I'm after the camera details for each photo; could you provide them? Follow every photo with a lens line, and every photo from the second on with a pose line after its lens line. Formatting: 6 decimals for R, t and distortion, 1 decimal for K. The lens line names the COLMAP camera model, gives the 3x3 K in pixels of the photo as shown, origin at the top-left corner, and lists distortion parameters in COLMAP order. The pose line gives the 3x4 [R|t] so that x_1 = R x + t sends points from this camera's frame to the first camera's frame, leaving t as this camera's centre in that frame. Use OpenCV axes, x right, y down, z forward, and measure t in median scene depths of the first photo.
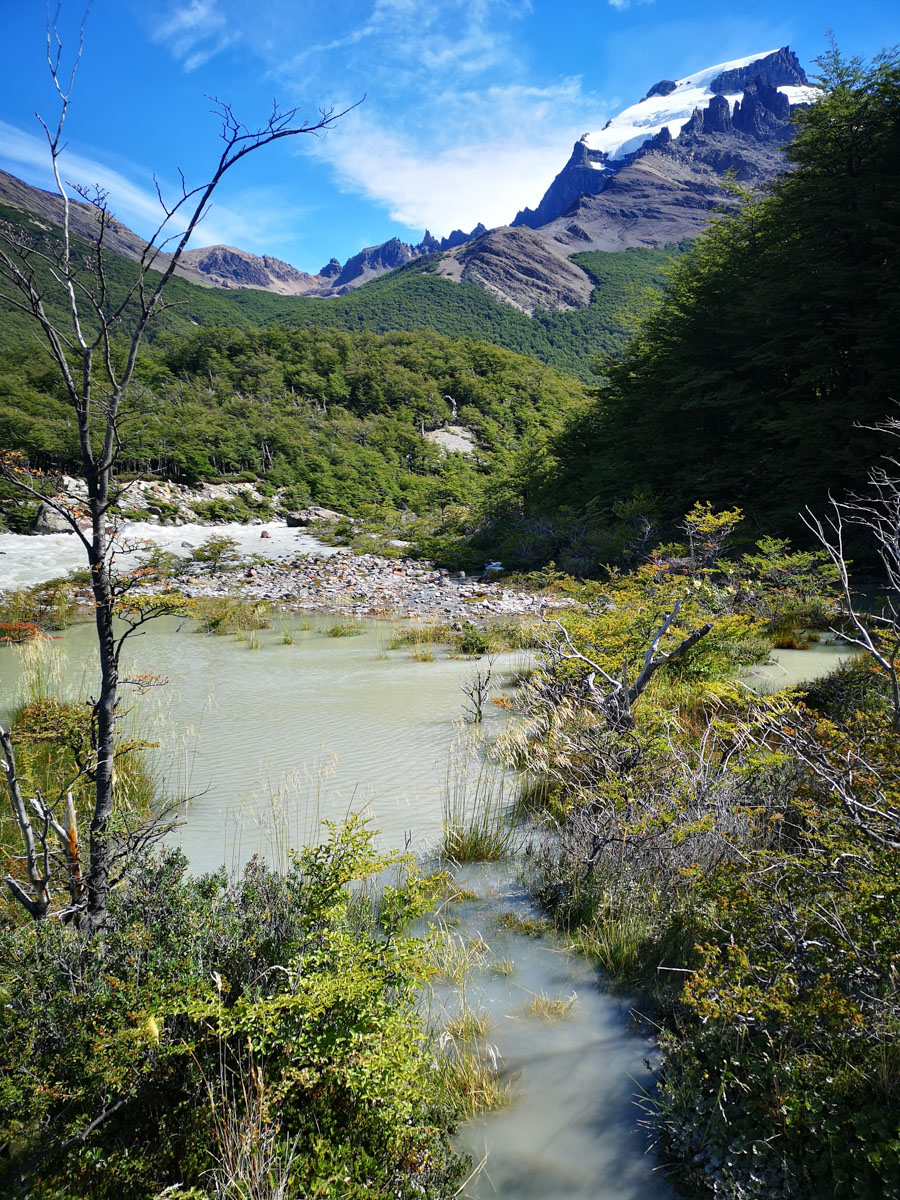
lens RADIAL K [[932.0, 0, 461.6], [0, 932.0, 608.1], [0, 0, 1]] dist [0.068034, -0.056410]
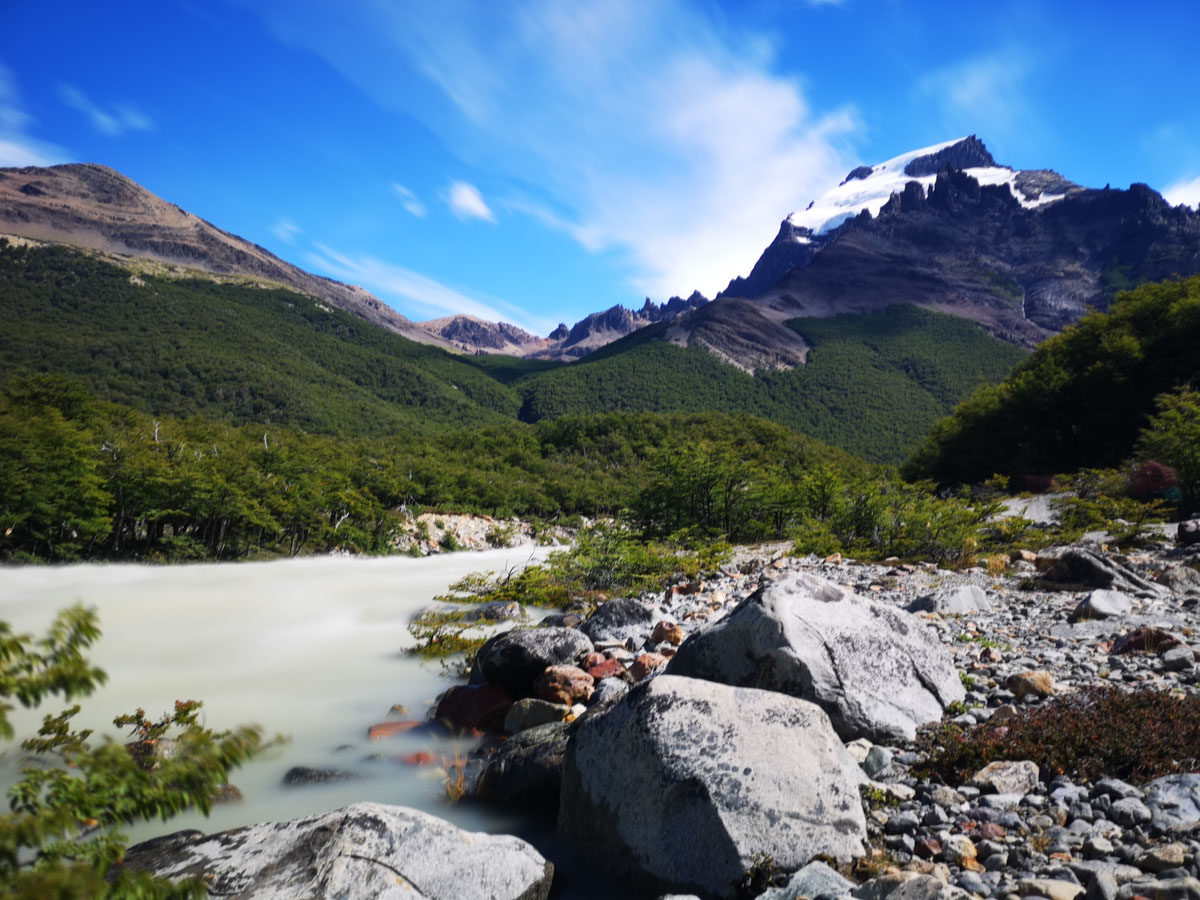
lens RADIAL K [[932.0, 0, 602.9], [0, 932.0, 449.6], [0, 0, 1]] dist [0.068034, -0.056410]
pose [[0.997086, -0.009429, -0.075707, -0.105491], [-0.006966, 0.976937, -0.213413, 0.053094], [0.075973, 0.213319, 0.974024, -0.348405]]
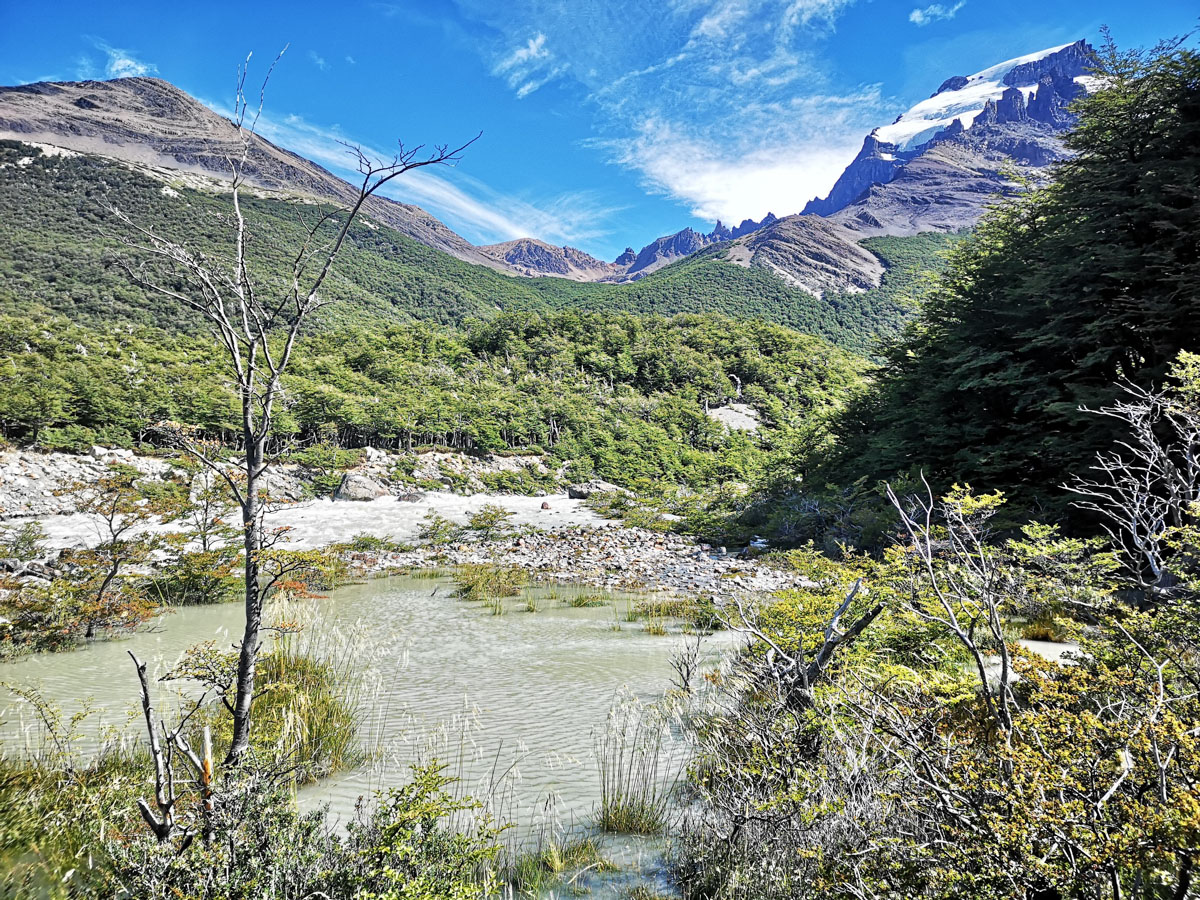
lens RADIAL K [[932.0, 0, 606.3], [0, 932.0, 449.5], [0, 0, 1]] dist [0.068034, -0.056410]
pose [[0.988534, 0.016790, -0.150063, 0.002961], [-0.037943, 0.989533, -0.139233, 0.000115], [0.146155, 0.143330, 0.978823, -0.000992]]
